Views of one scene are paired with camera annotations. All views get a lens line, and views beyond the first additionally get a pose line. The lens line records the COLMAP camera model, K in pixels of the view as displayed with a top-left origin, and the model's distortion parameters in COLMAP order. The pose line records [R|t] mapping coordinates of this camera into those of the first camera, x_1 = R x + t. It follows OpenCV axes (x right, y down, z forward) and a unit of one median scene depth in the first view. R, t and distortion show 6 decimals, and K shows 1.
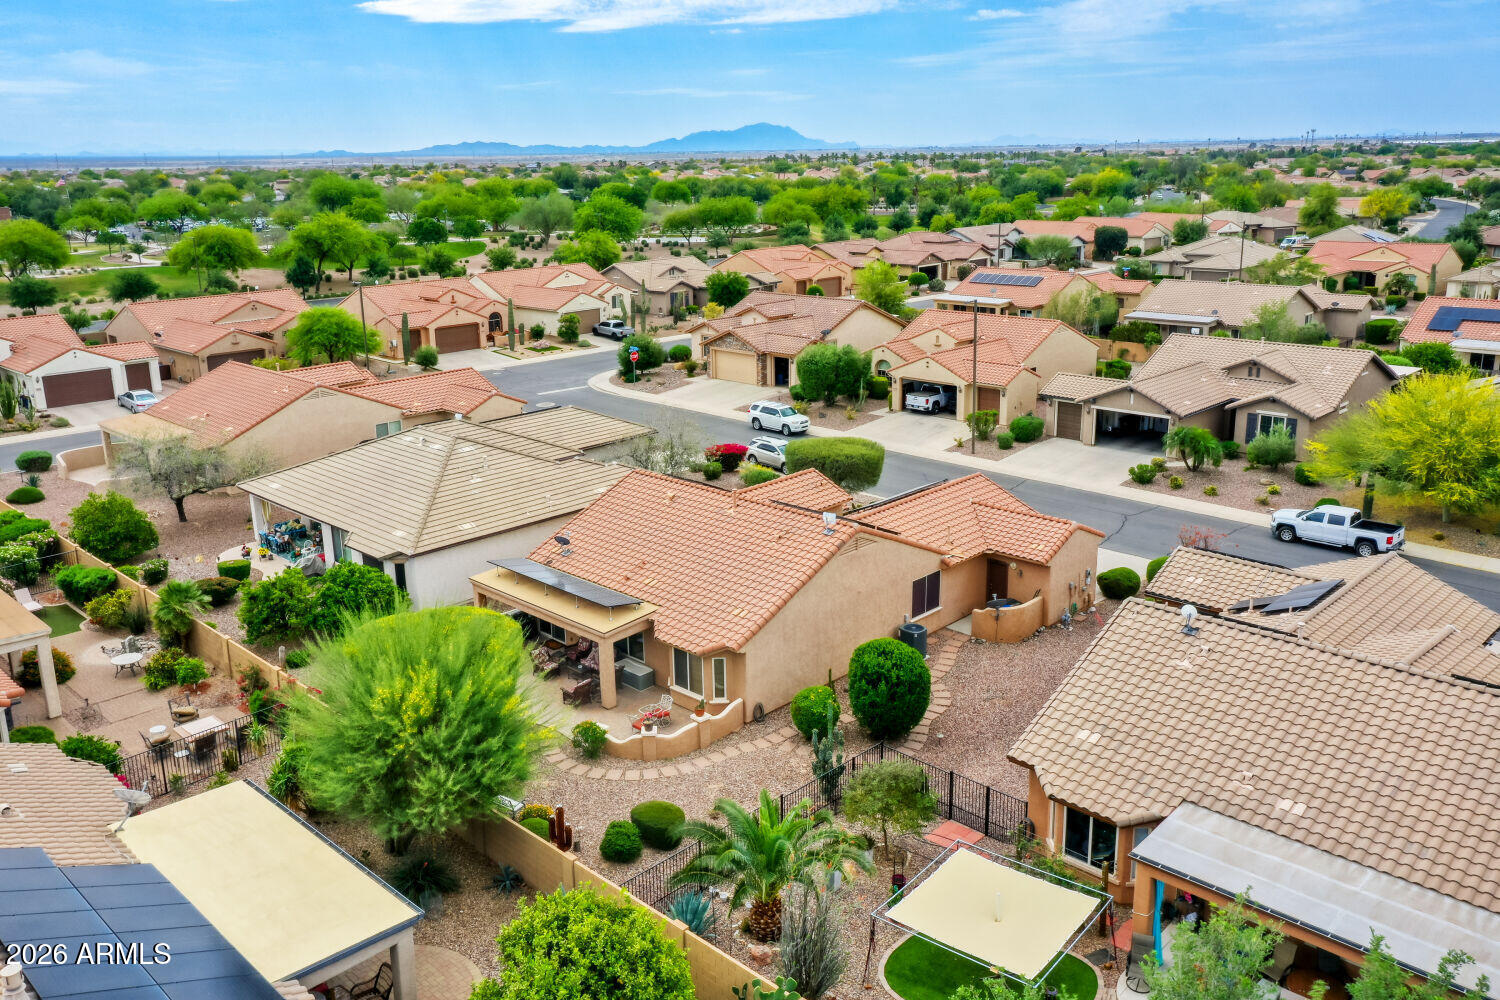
lens RADIAL K [[1185.6, 0, 750.0], [0, 1185.6, 500.0], [0, 0, 1]] dist [-0.002406, 0.193038]
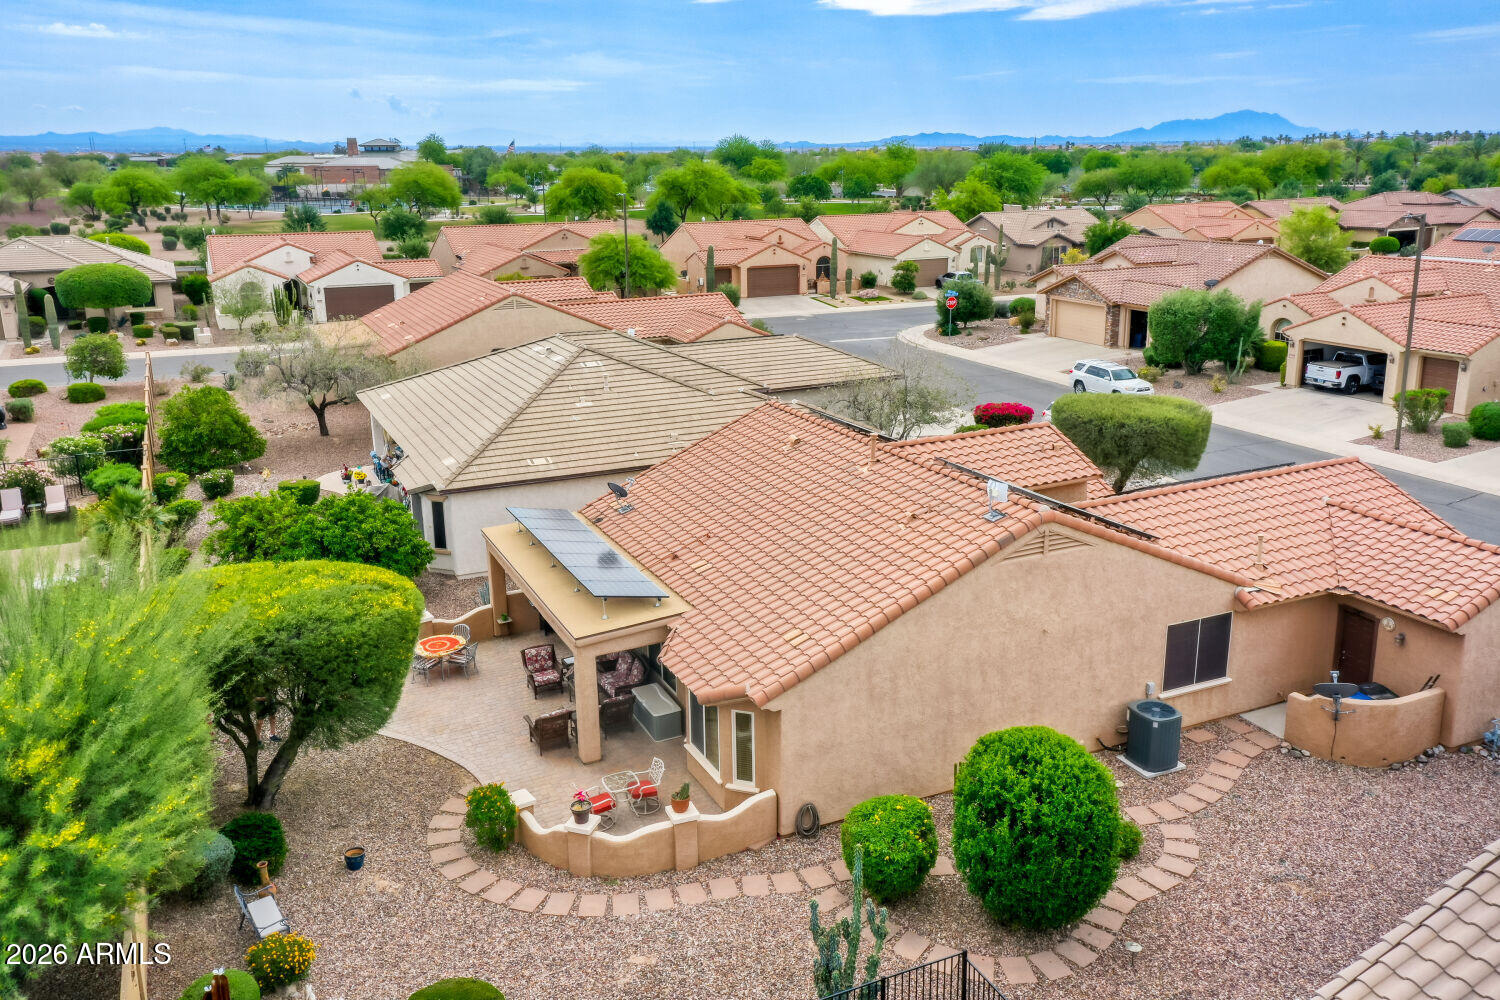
lens RADIAL K [[1195.0, 0, 747.0], [0, 1195.0, 478.6], [0, 0, 1]] dist [0.056261, 0.002712]
pose [[0.935176, 0.097424, -0.340521, 0.075044], [-0.100993, 0.994861, 0.007274, 0.008653], [0.339479, 0.027588, 0.940209, 0.217187]]
